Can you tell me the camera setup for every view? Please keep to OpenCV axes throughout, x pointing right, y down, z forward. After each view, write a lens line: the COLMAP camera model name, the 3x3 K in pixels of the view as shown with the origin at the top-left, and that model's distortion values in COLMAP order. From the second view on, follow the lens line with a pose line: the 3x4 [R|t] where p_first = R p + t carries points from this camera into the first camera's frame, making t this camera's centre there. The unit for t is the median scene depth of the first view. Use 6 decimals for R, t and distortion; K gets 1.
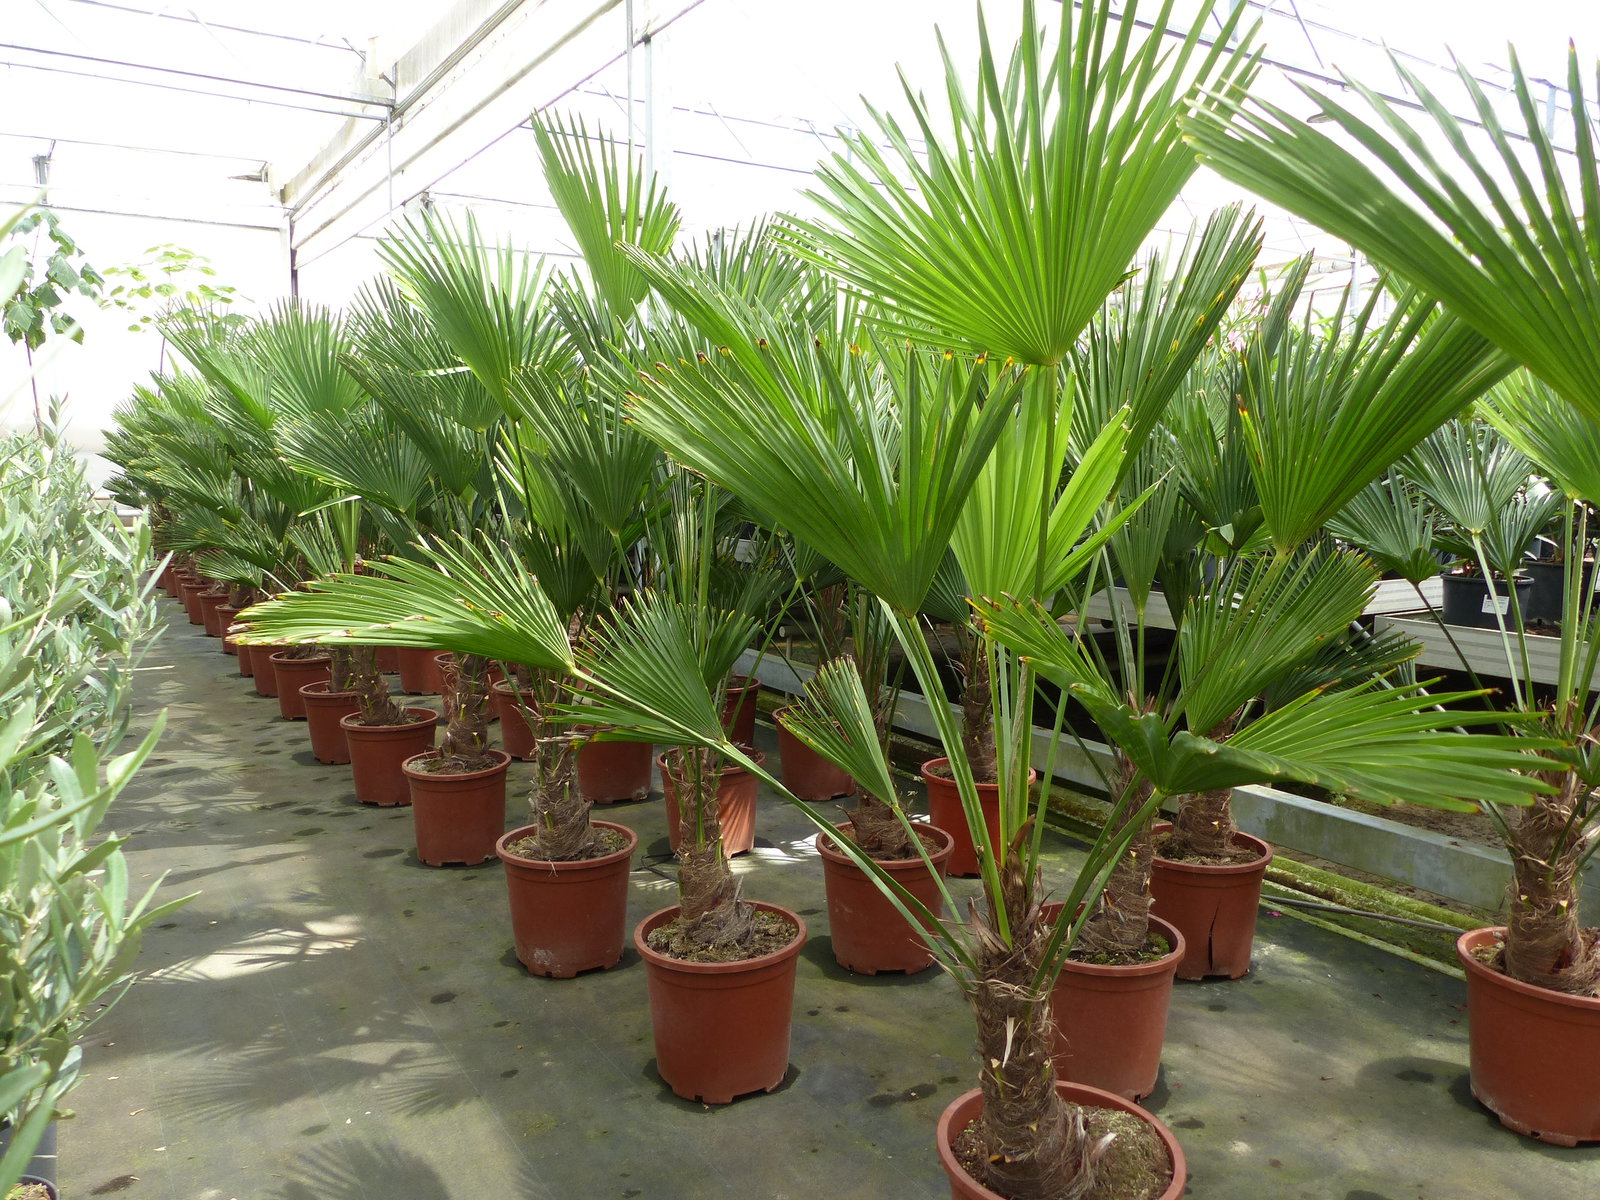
lens RADIAL K [[1174.9, 0, 804.5], [0, 1174.9, 592.9], [0, 0, 1]] dist [-0.043377, 0.032902]
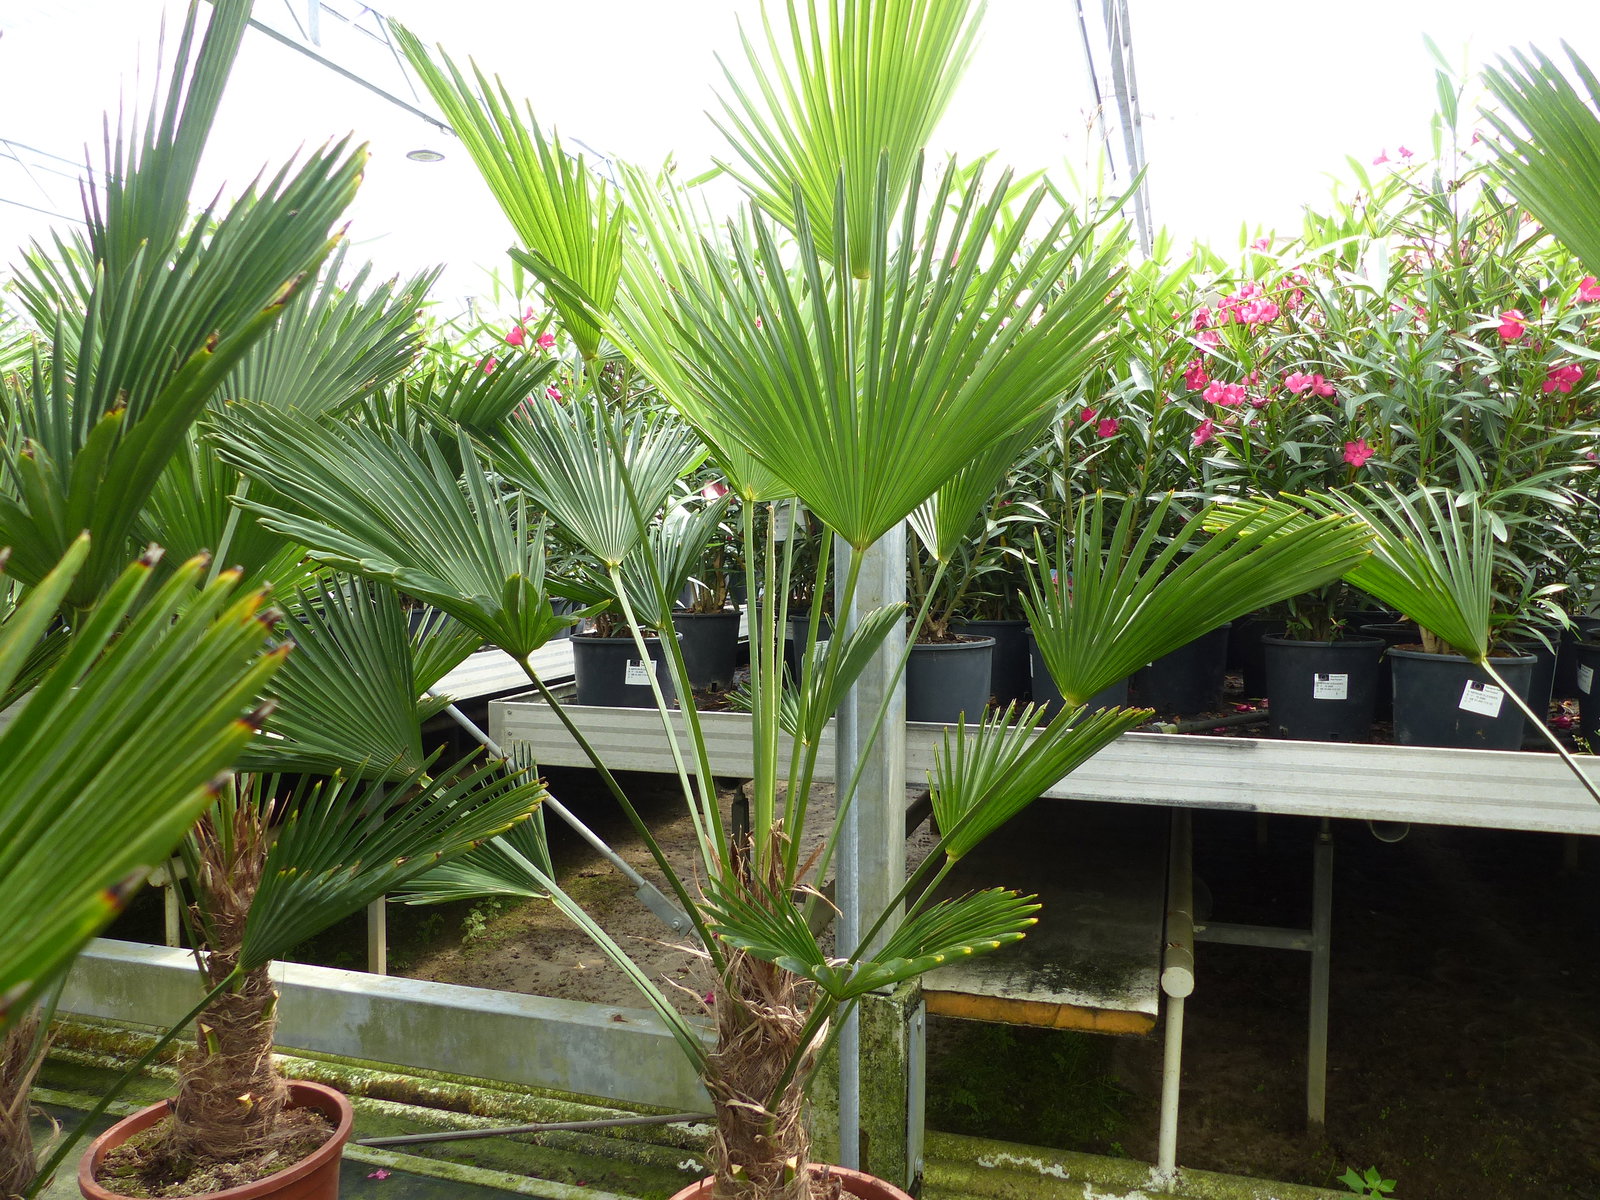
lens RADIAL K [[1174.9, 0, 798.9], [0, 1174.9, 597.5], [0, 0, 1]] dist [-0.043377, 0.032902]
pose [[0.769338, -0.042084, 0.637454, 0.229073], [0.079267, 0.996405, -0.029886, -0.007184], [-0.633905, 0.073521, 0.769909, 0.412690]]
